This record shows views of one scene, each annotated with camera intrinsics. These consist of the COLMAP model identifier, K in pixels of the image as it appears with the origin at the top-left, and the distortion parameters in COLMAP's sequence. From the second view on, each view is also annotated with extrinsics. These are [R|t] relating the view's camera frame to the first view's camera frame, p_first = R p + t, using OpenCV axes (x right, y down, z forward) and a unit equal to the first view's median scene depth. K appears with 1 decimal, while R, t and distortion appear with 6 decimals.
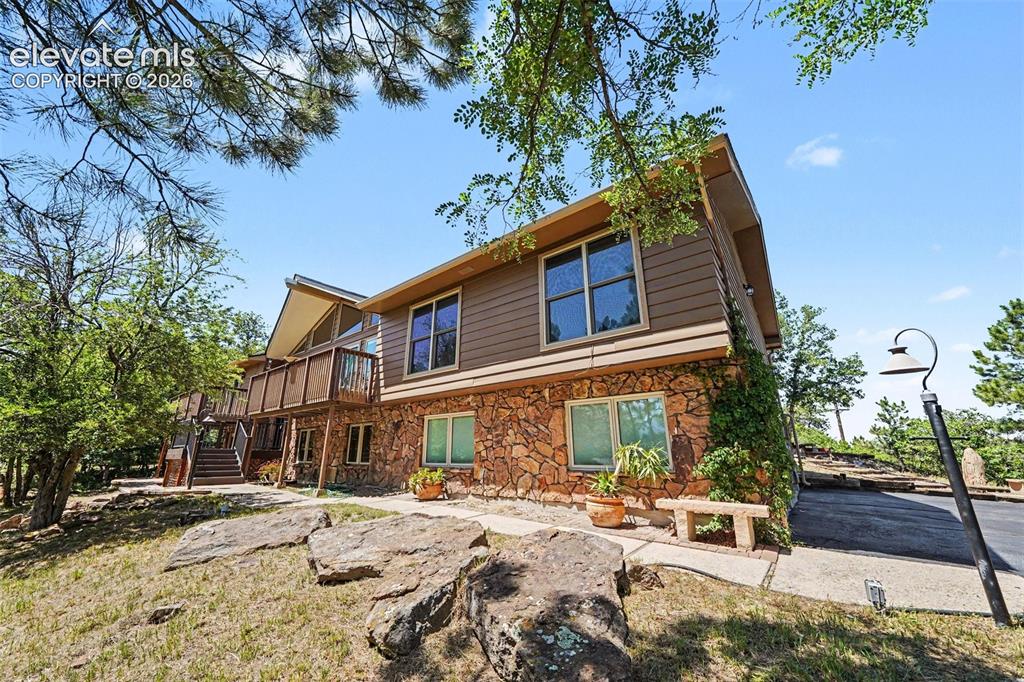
lens RADIAL K [[371.4, 0, 512.0], [0, 371.4, 341.0], [0, 0, 1]] dist [-0.001303, -0.000109]
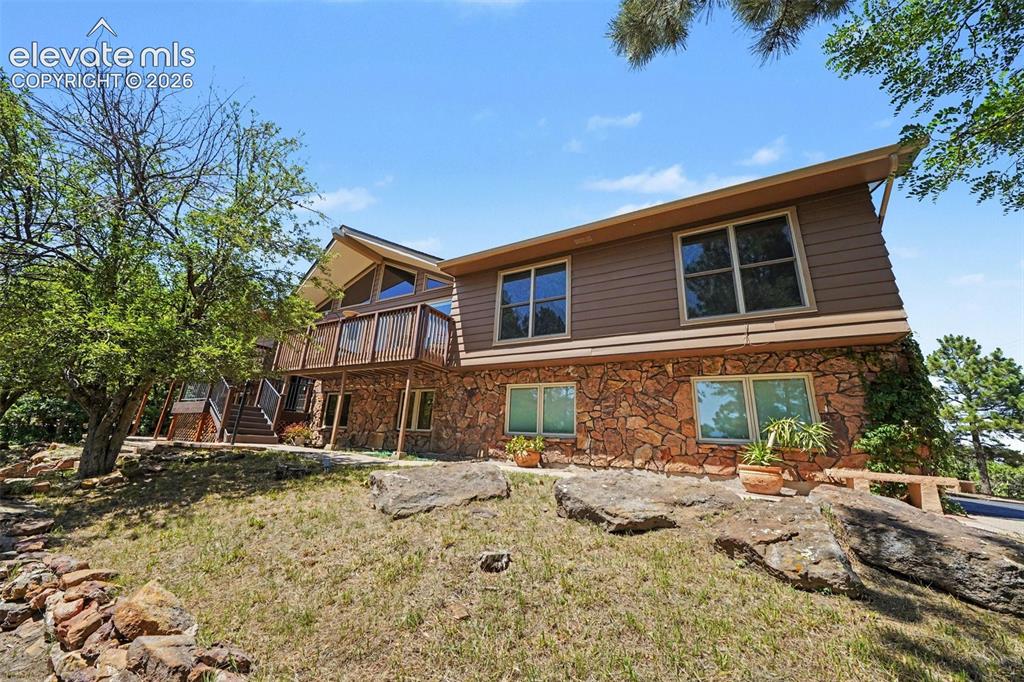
lens RADIAL K [[356.9, 0, 507.8], [0, 356.9, 343.7], [0, 0, 1]] dist [-0.001700, -0.000180]
pose [[0.984014, 0.100601, 0.146958, -0.473168], [-0.103530, 0.994549, 0.012402, 0.102769], [-0.144909, -0.027418, 0.989065, 0.091360]]
